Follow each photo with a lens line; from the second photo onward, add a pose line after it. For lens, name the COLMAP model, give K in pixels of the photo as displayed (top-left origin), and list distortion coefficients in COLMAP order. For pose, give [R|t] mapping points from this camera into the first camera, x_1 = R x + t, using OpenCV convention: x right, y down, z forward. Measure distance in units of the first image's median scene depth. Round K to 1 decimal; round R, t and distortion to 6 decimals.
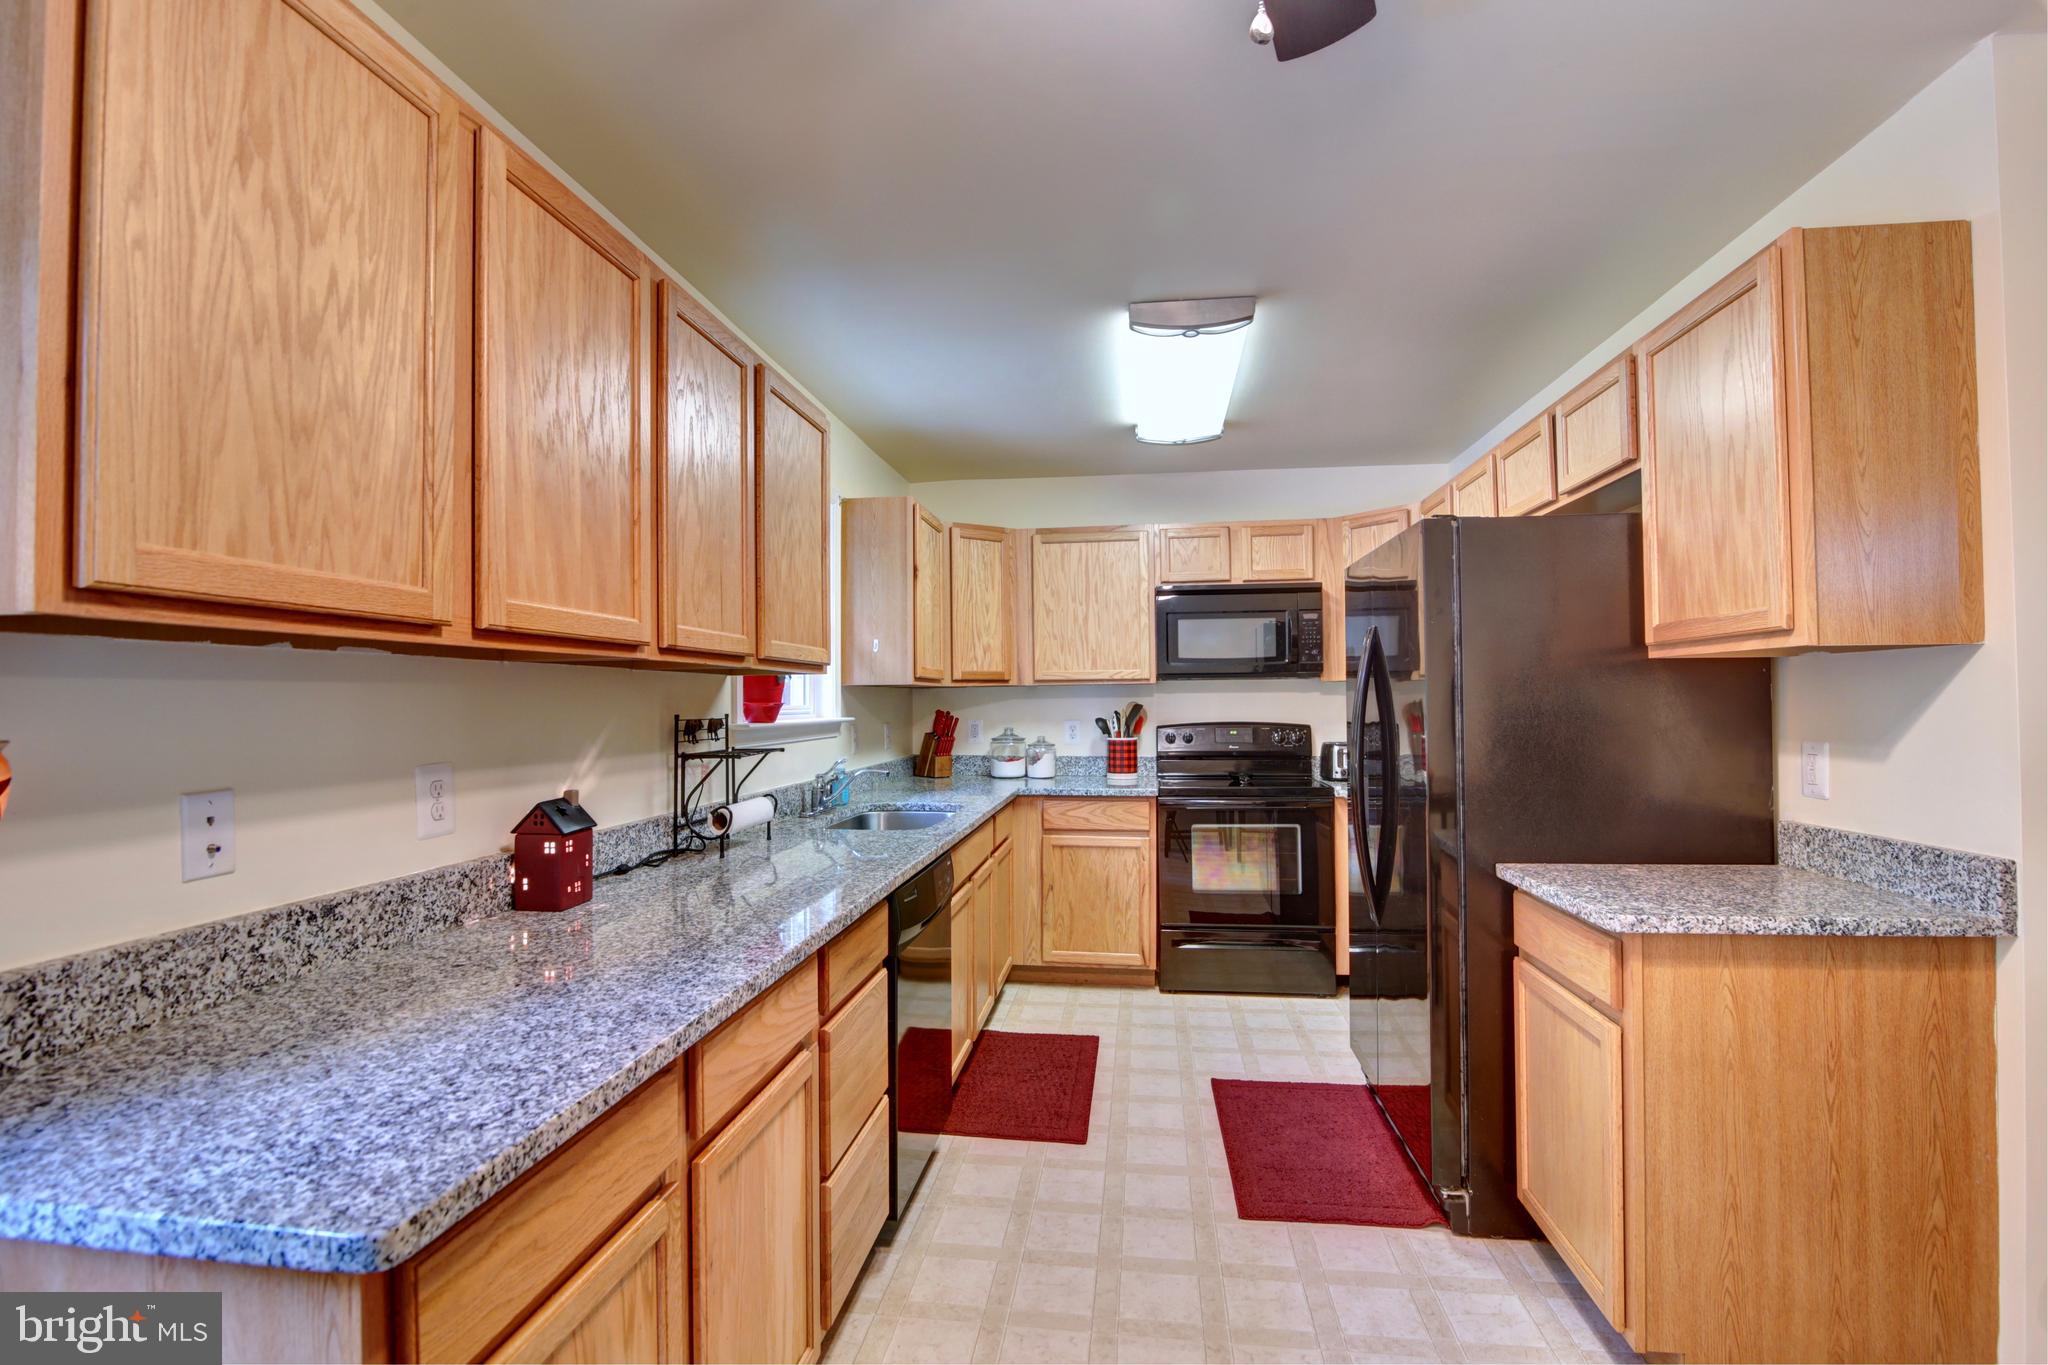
lens RADIAL K [[940.1, 0, 1022.3], [0, 940.1, 688.6], [0, 0, 1]] dist [-0.019701, 0.000934]
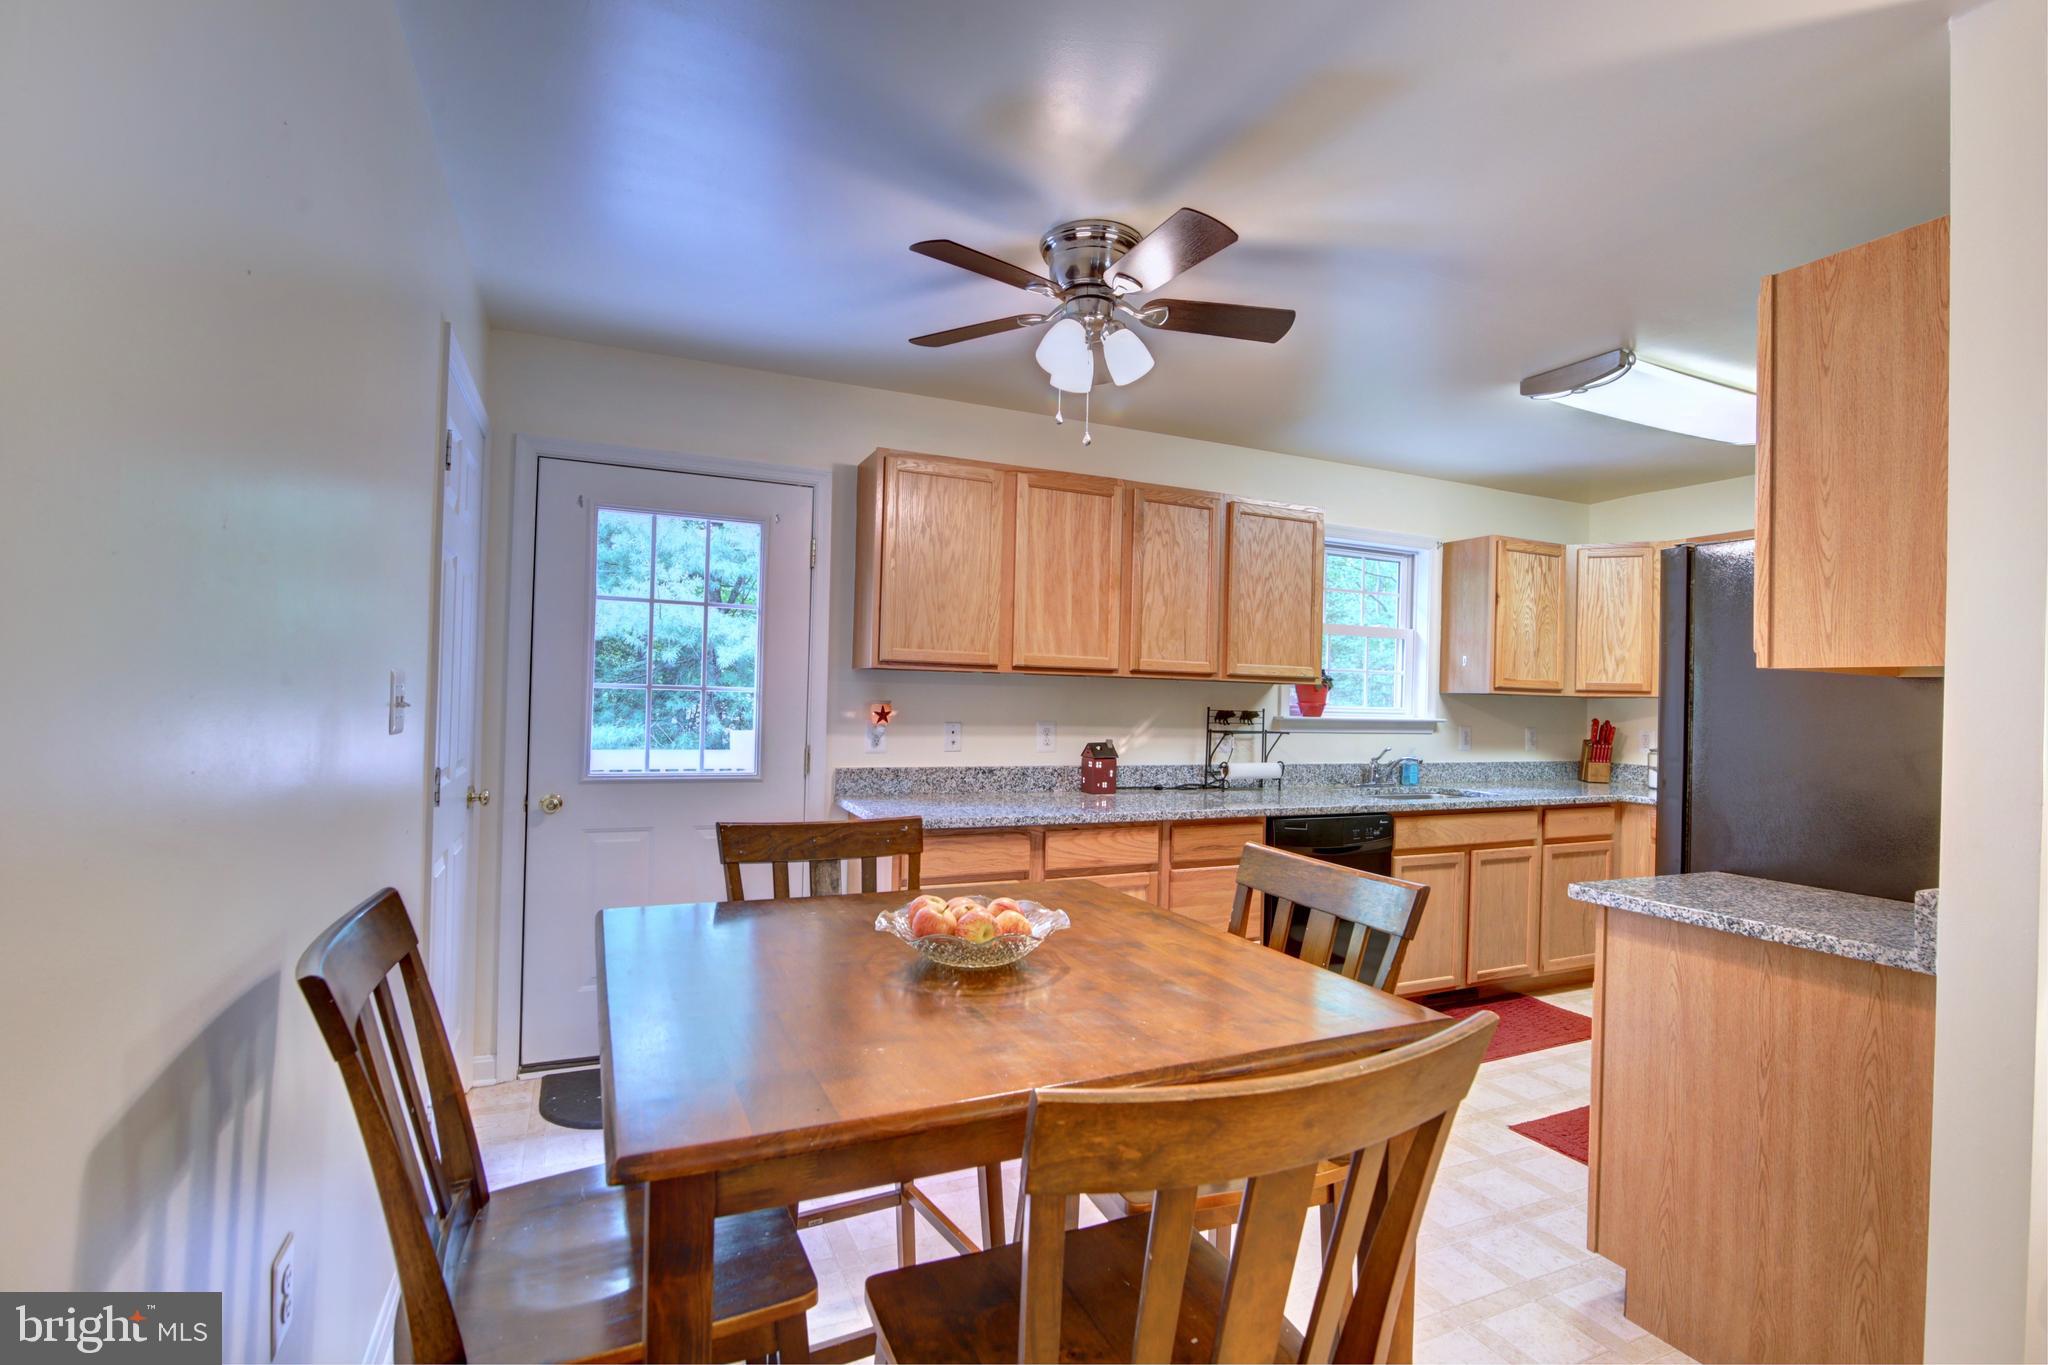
lens RADIAL K [[940.1, 0, 1026.3], [0, 940.1, 688.3], [0, 0, 1]] dist [-0.019701, 0.000934]
pose [[0.530812, 0.014469, -0.847366, 1.182306], [-0.019323, 0.999801, 0.004967, -0.011000], [0.847269, 0.013737, 0.530986, -0.260682]]
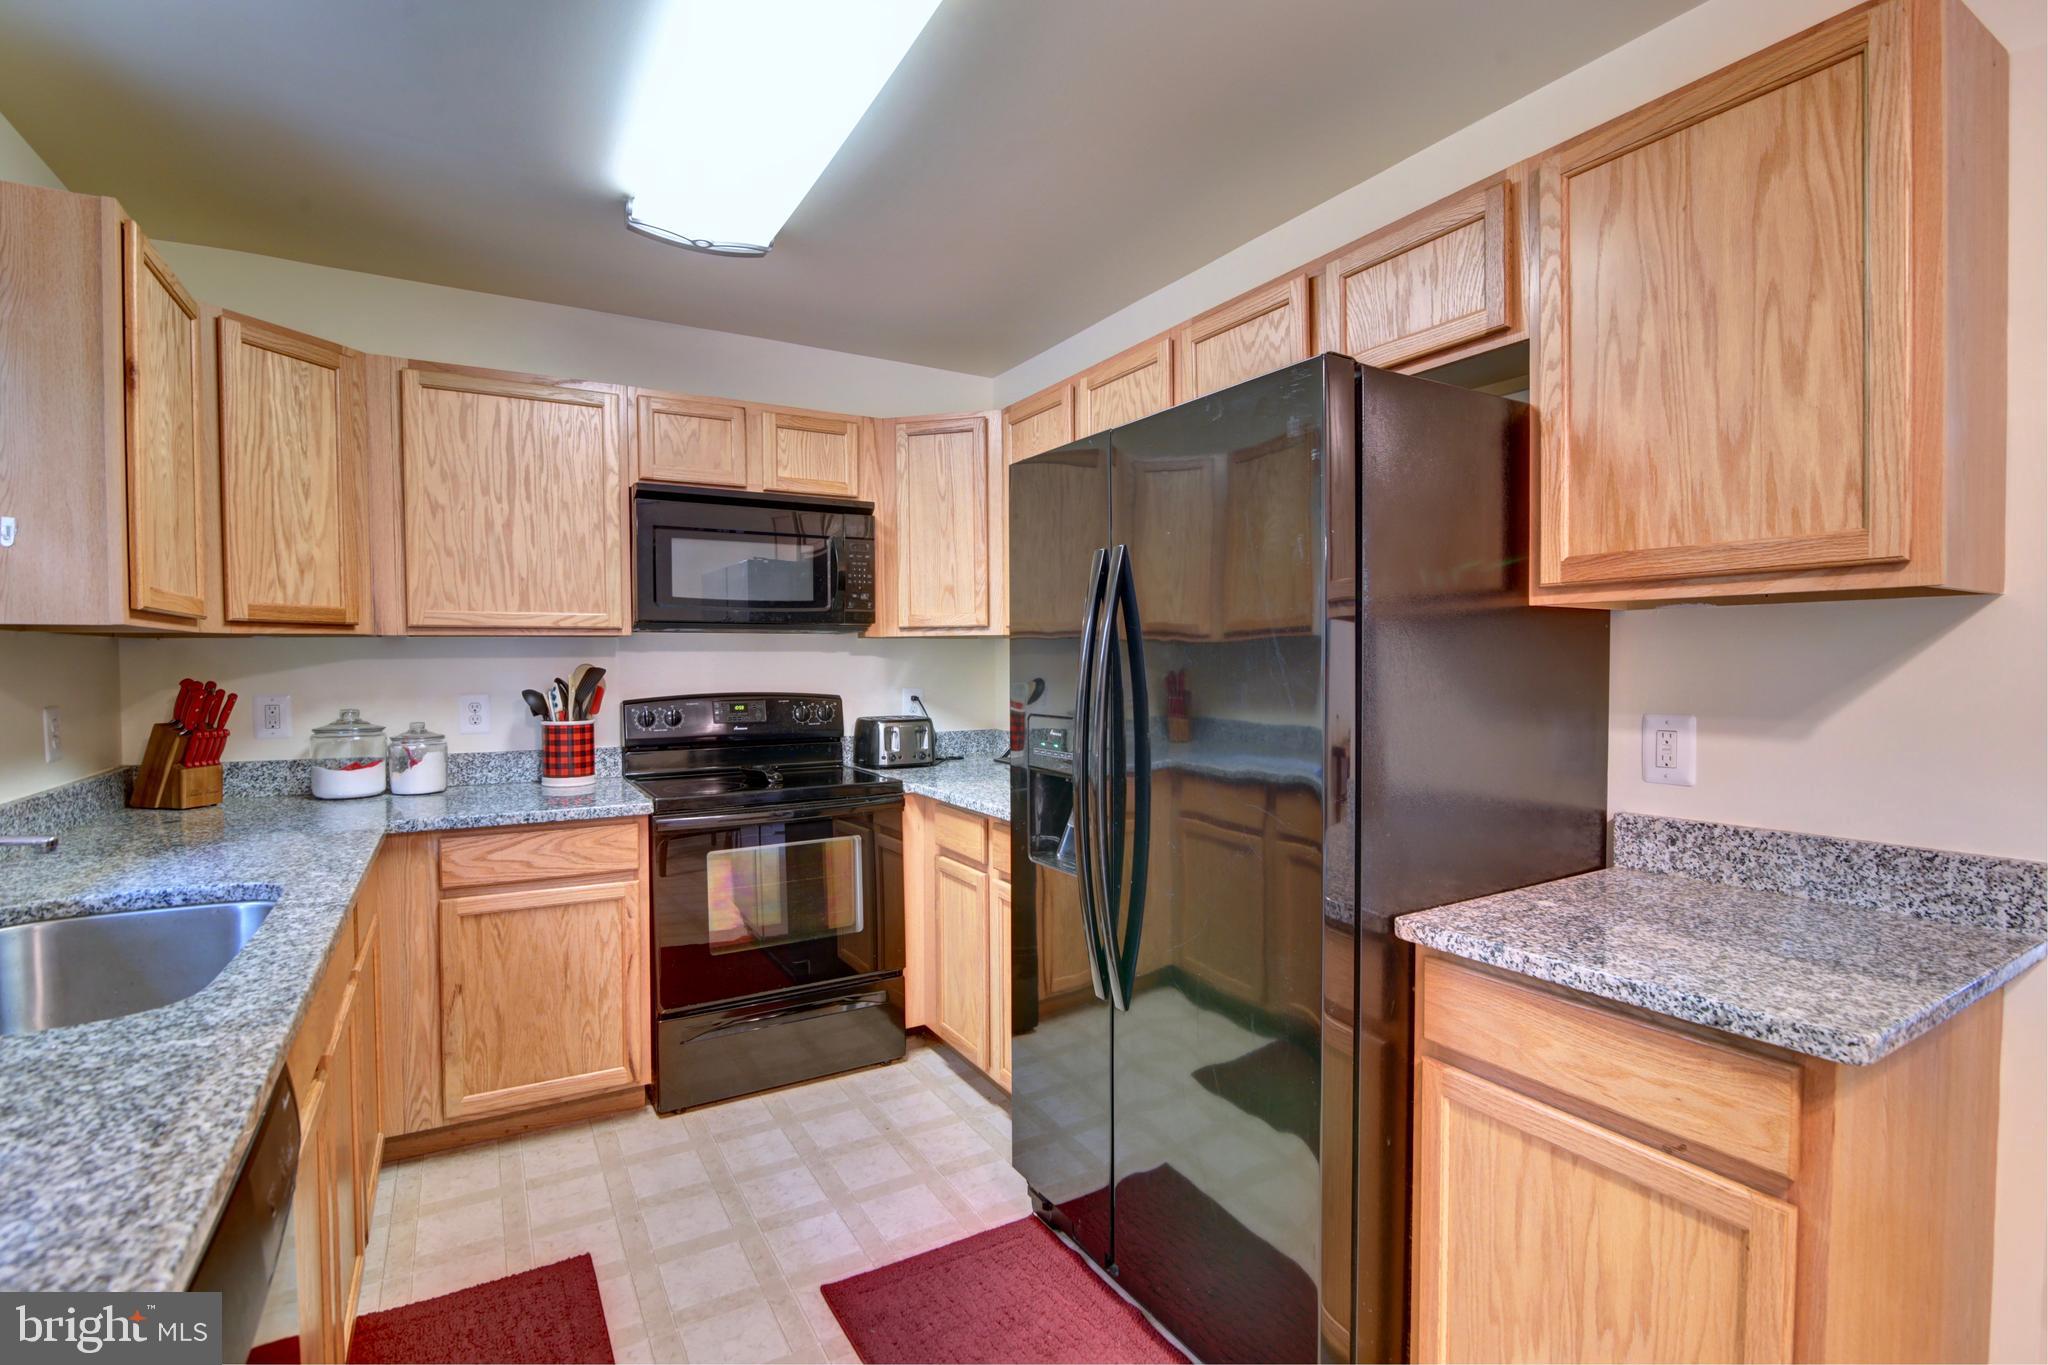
lens RADIAL K [[940.1, 0, 1023.7], [0, 940.1, 688.0], [0, 0, 1]] dist [-0.019701, 0.000934]
pose [[0.786793, -0.013594, 0.617067, -0.105329], [-0.010408, 0.999323, 0.035286, 0.012159], [-0.617129, -0.034186, 0.786119, 0.794399]]
